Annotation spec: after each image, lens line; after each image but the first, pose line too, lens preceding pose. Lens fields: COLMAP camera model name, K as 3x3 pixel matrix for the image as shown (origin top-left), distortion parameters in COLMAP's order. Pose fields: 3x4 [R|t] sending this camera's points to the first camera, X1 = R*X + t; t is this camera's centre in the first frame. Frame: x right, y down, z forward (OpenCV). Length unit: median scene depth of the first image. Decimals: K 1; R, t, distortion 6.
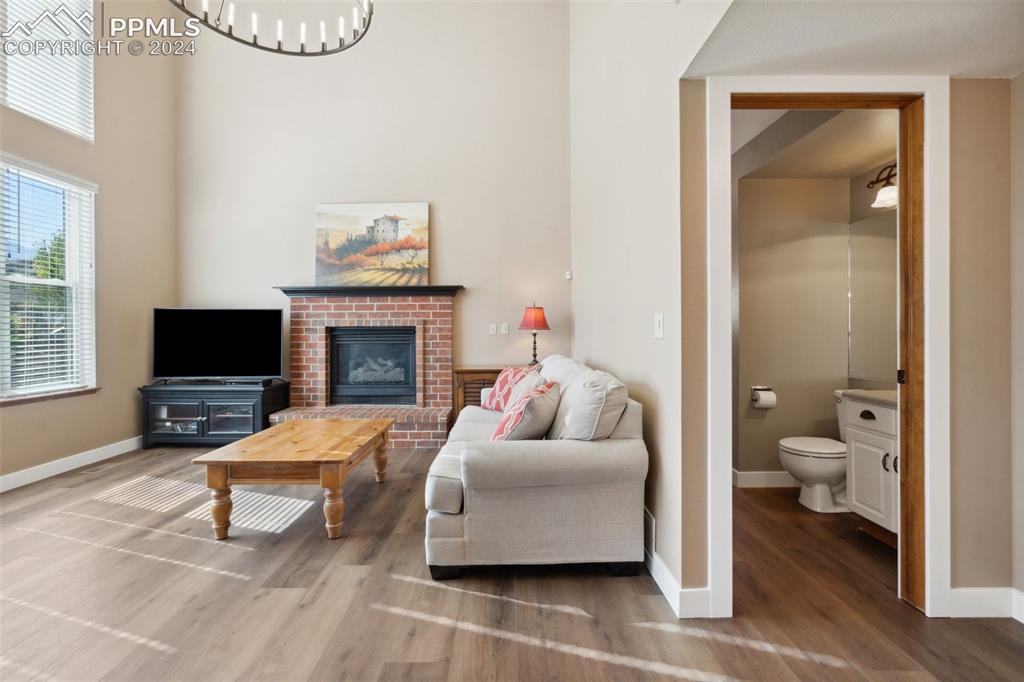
lens RADIAL K [[475.9, 0, 505.4], [0, 475.9, 330.8], [0, 0, 1]] dist [-0.001933, 0.000108]
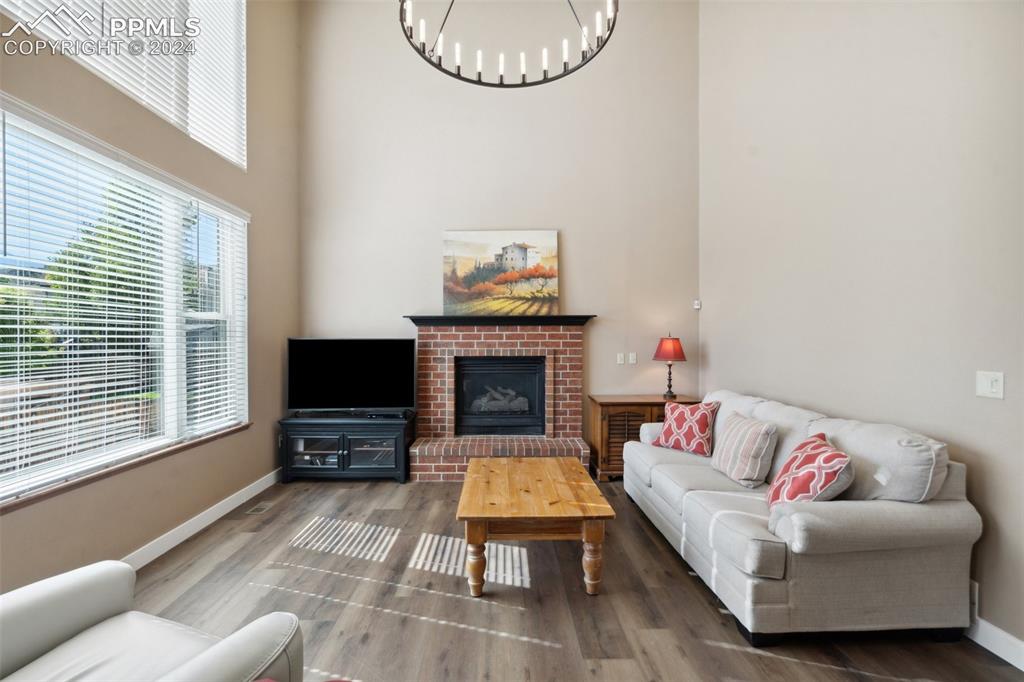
lens RADIAL K [[471.1, 0, 505.5], [0, 471.1, 344.3], [0, 0, 1]] dist [-0.002763, 0.000484]
pose [[0.999894, 0.002371, 0.014377, -0.295467], [-0.002482, 0.999967, 0.007738, -0.042572], [-0.014358, -0.007772, 0.999867, 0.025602]]
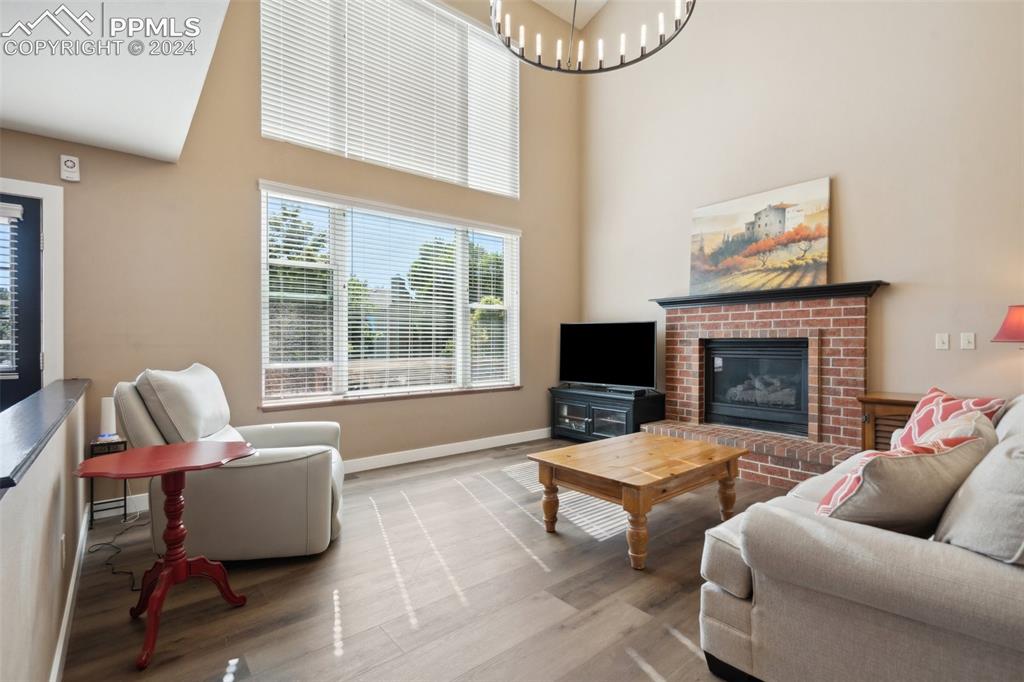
lens RADIAL K [[471.1, 0, 505.5], [0, 471.1, 344.3], [0, 0, 1]] dist [-0.002763, 0.000484]
pose [[0.638974, 0.006600, -0.769200, 0.094001], [-0.003162, 0.999977, 0.005953, -0.001745], [0.769221, -0.001372, 0.638981, 0.118041]]
